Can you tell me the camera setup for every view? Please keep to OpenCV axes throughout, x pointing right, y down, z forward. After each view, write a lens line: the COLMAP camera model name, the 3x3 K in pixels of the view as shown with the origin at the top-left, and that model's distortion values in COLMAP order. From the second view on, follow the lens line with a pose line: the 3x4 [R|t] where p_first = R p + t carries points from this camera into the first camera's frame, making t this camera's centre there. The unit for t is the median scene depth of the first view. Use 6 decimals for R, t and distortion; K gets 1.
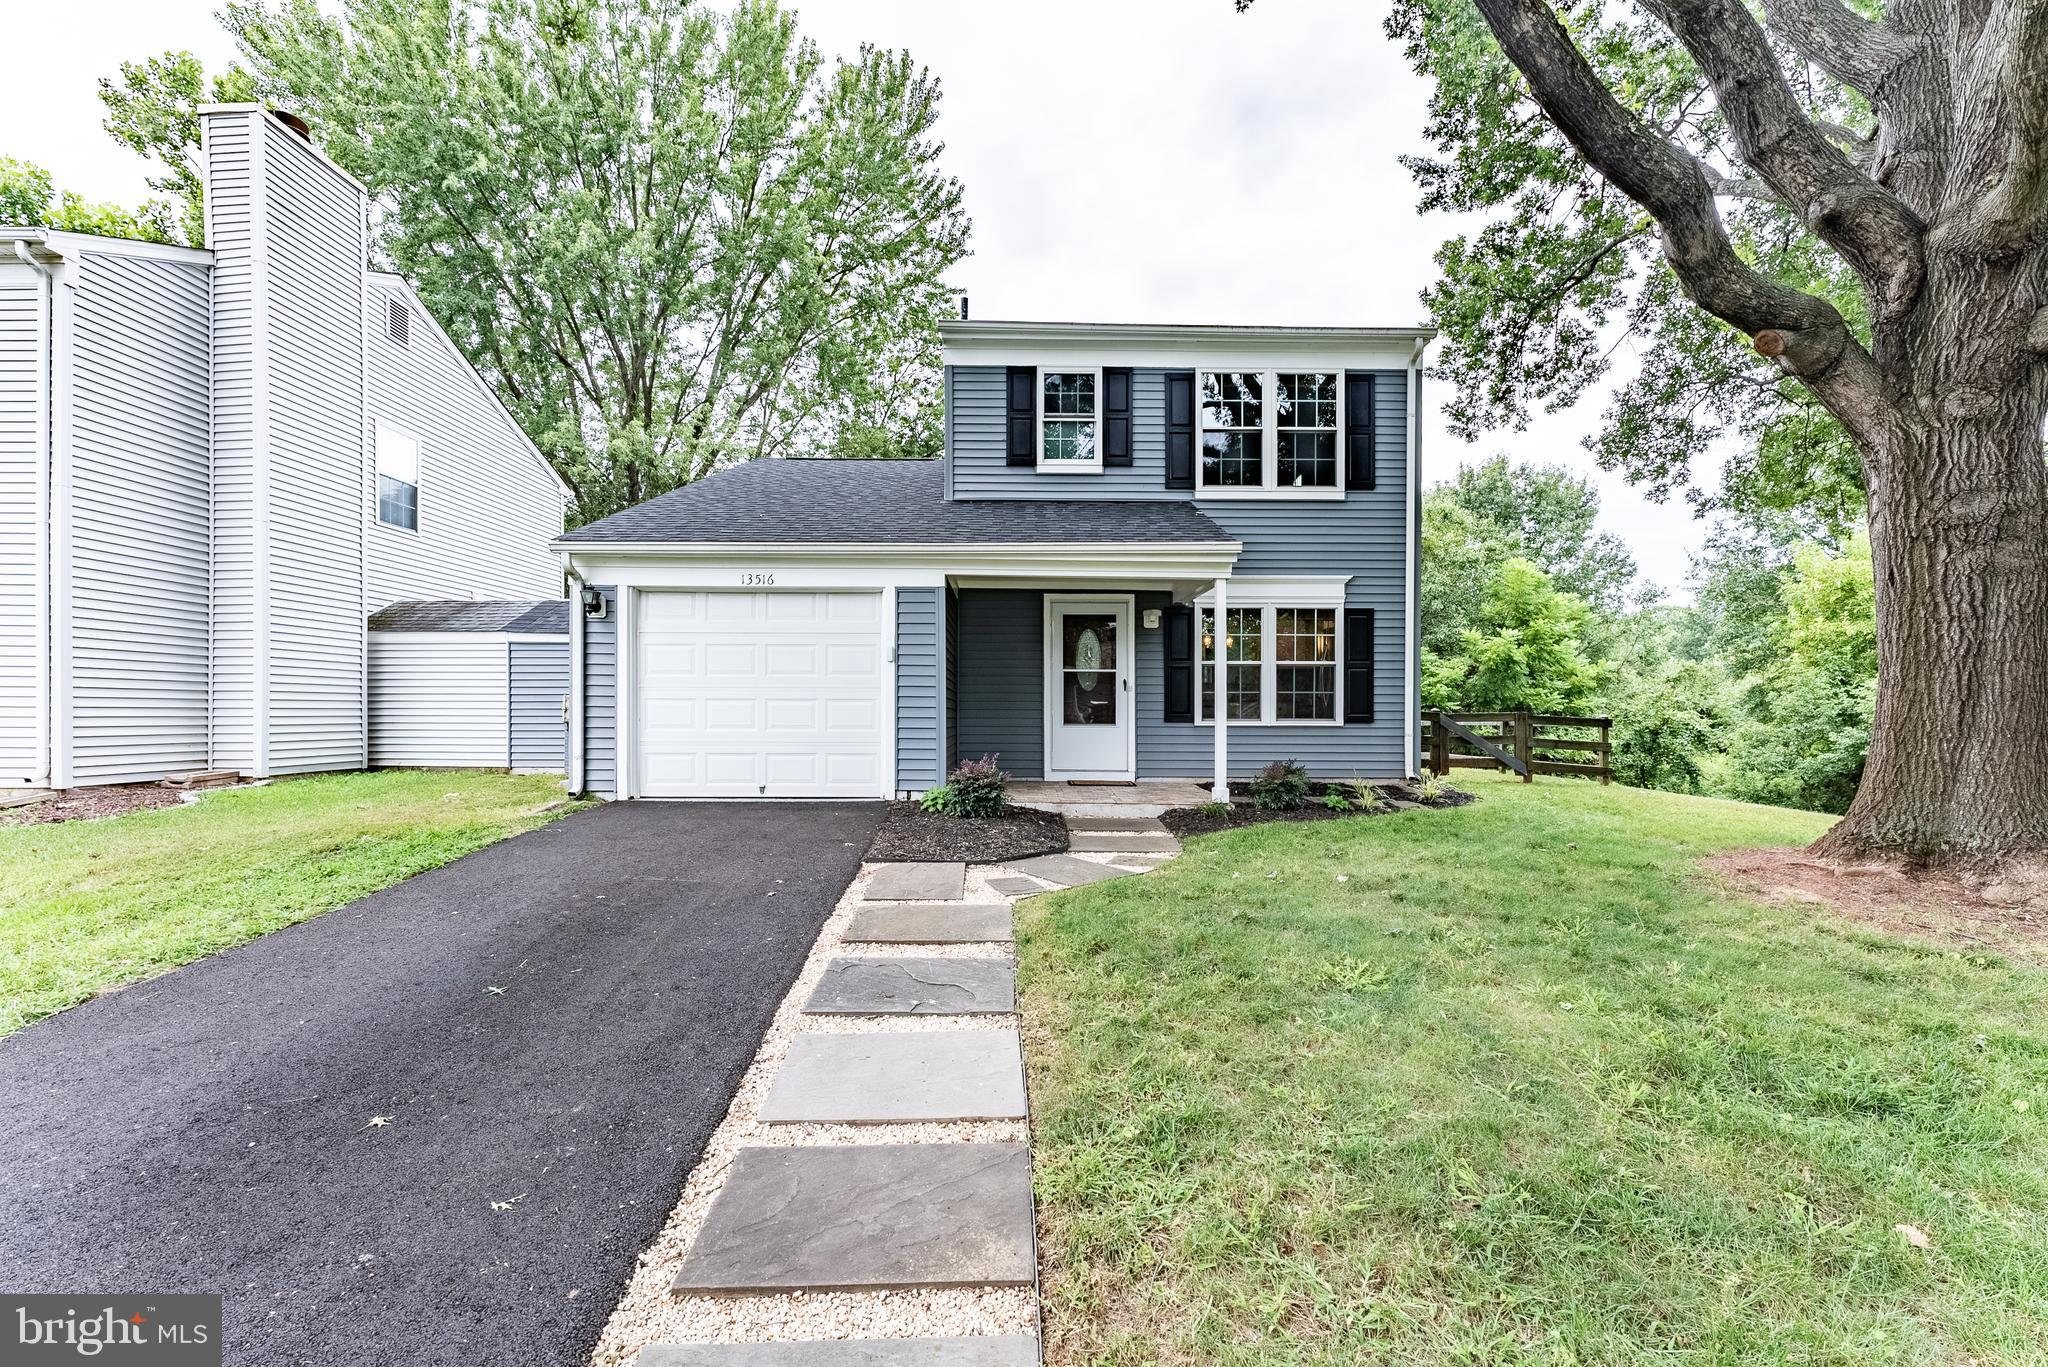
lens RADIAL K [[846.3, 0, 1026.0], [0, 846.3, 715.0], [0, 0, 1]] dist [0.000486, 0.000067]
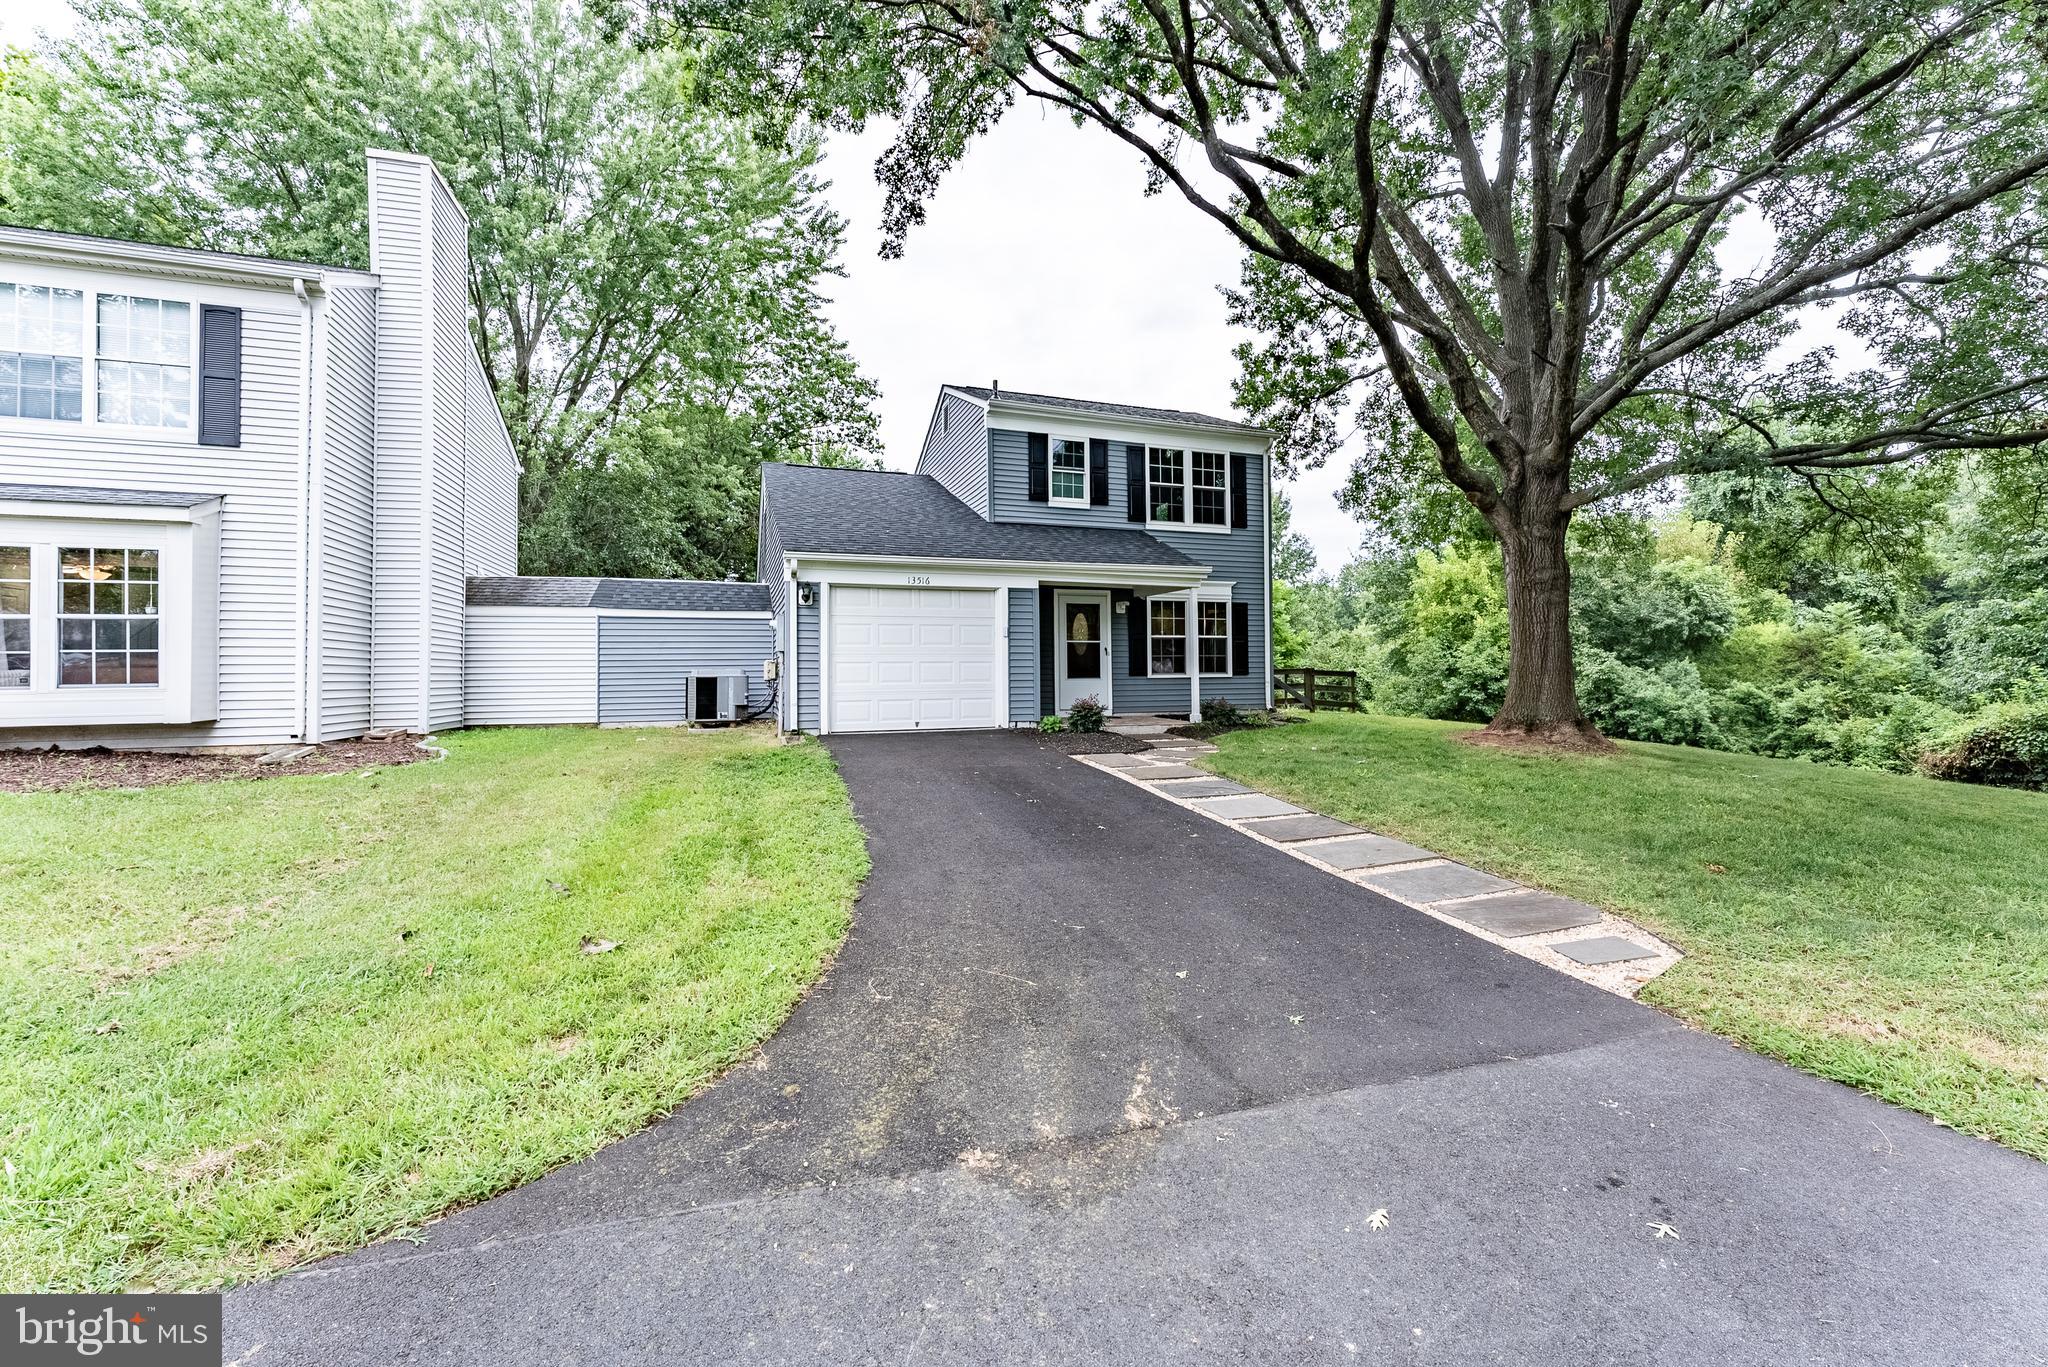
lens RADIAL K [[835.2, 0, 1054.6], [0, 835.2, 660.0], [0, 0, 1]] dist [-0.000433, -0.000195]
pose [[0.939532, -0.006437, 0.342400, -0.472712], [0.013980, 0.999711, -0.019565, 0.007381], [-0.342175, 0.023169, 0.939351, -0.351339]]
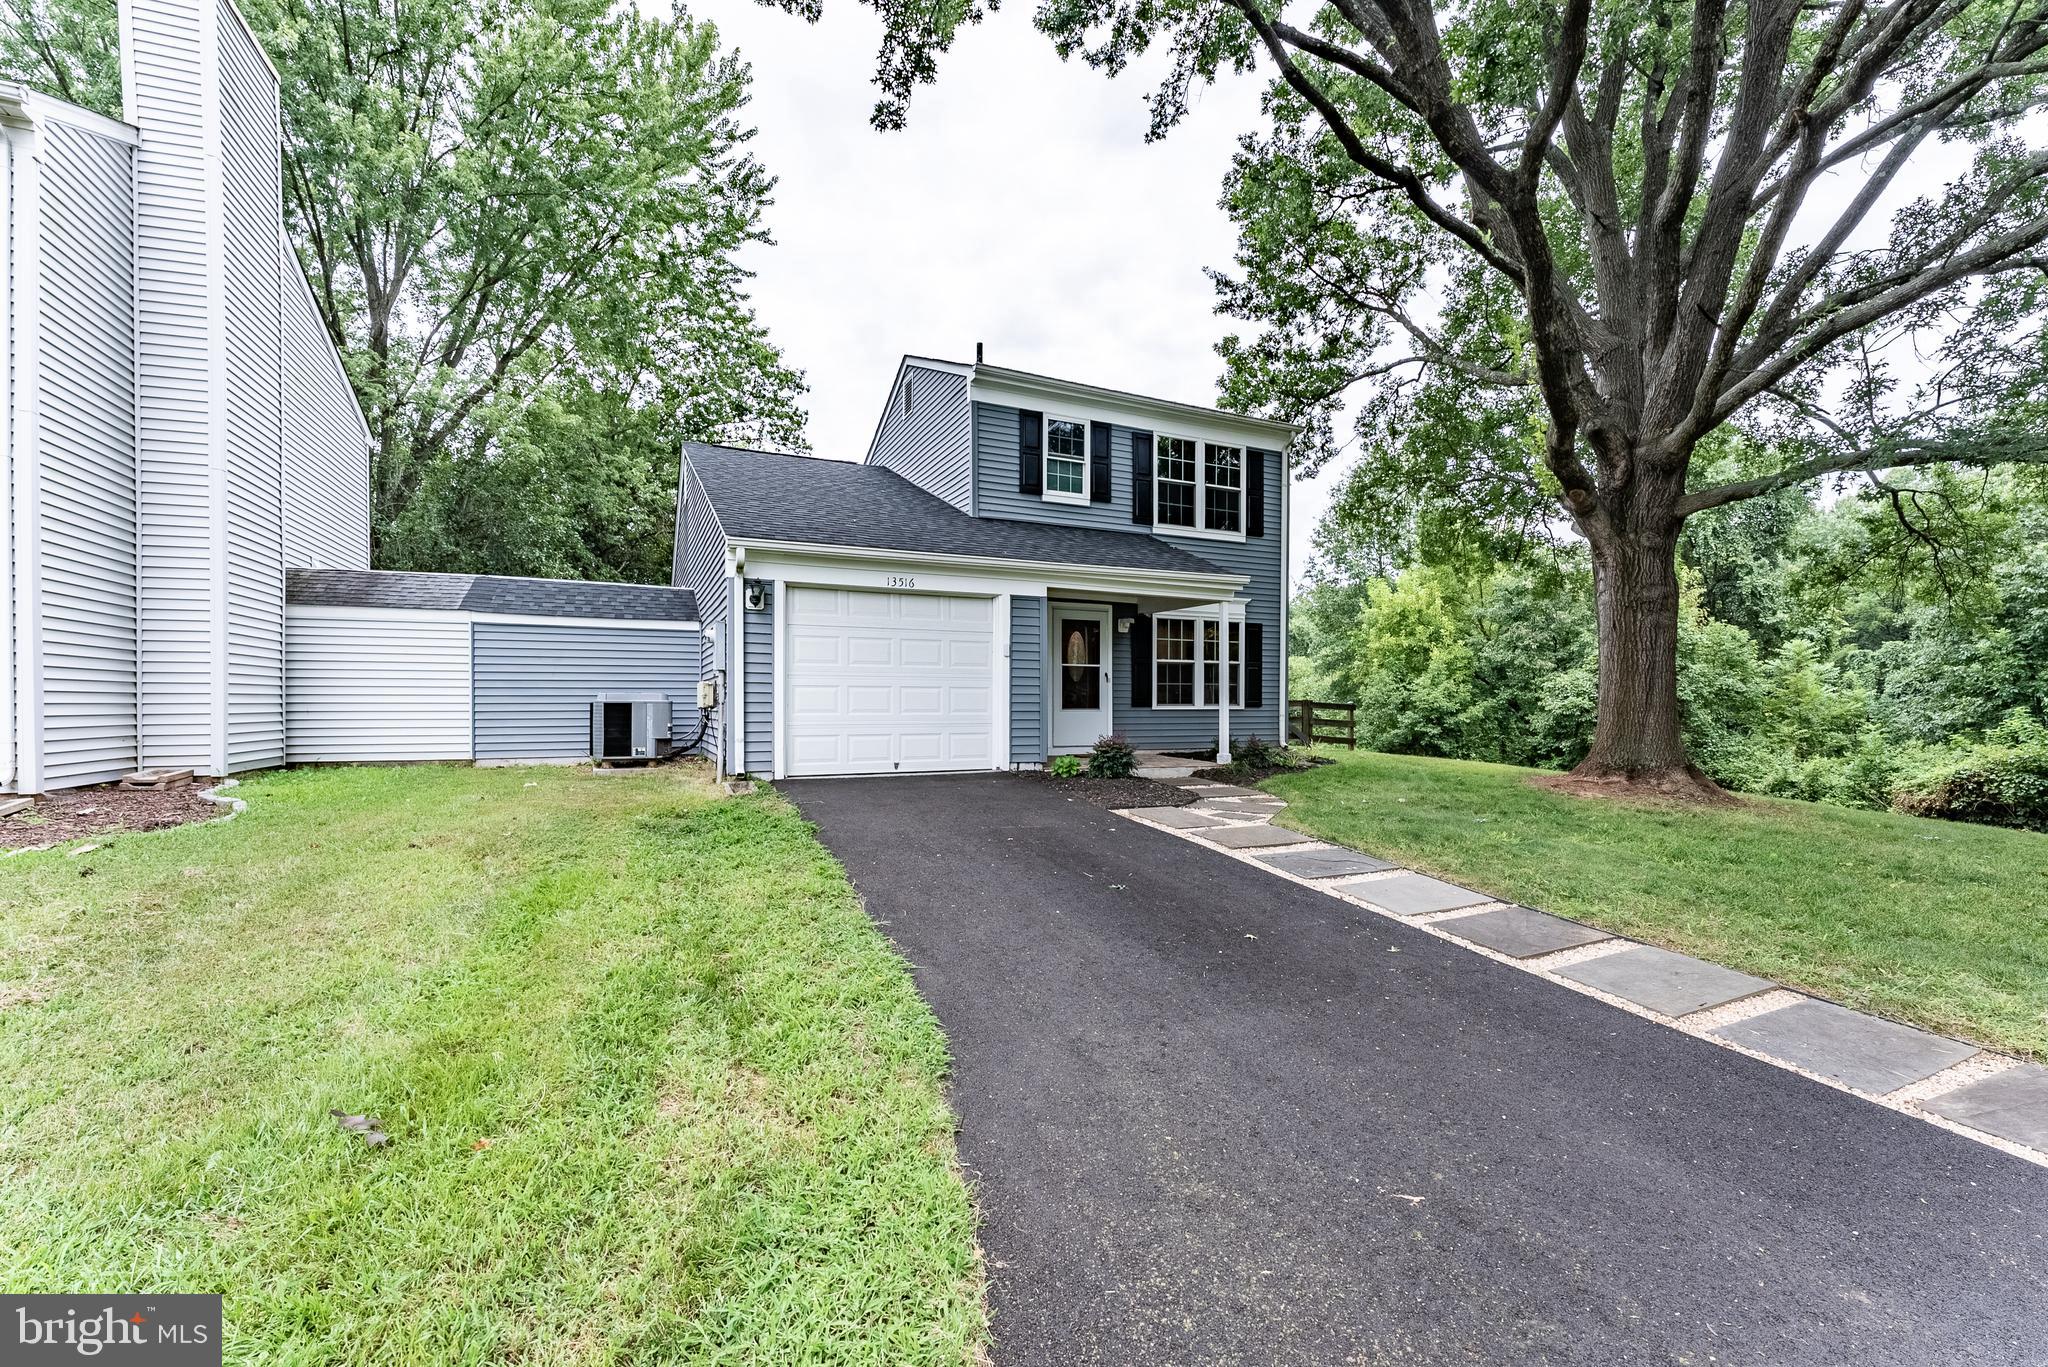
lens RADIAL K [[841.3, 0, 1033.1], [0, 841.3, 716.4], [0, 0, 1]] dist [-0.000527, 0.000610]
pose [[0.909697, -0.008234, 0.415192, -0.501132], [0.002562, 0.999896, 0.014217, 0.004526], [-0.415265, -0.011870, 0.909623, -0.091015]]
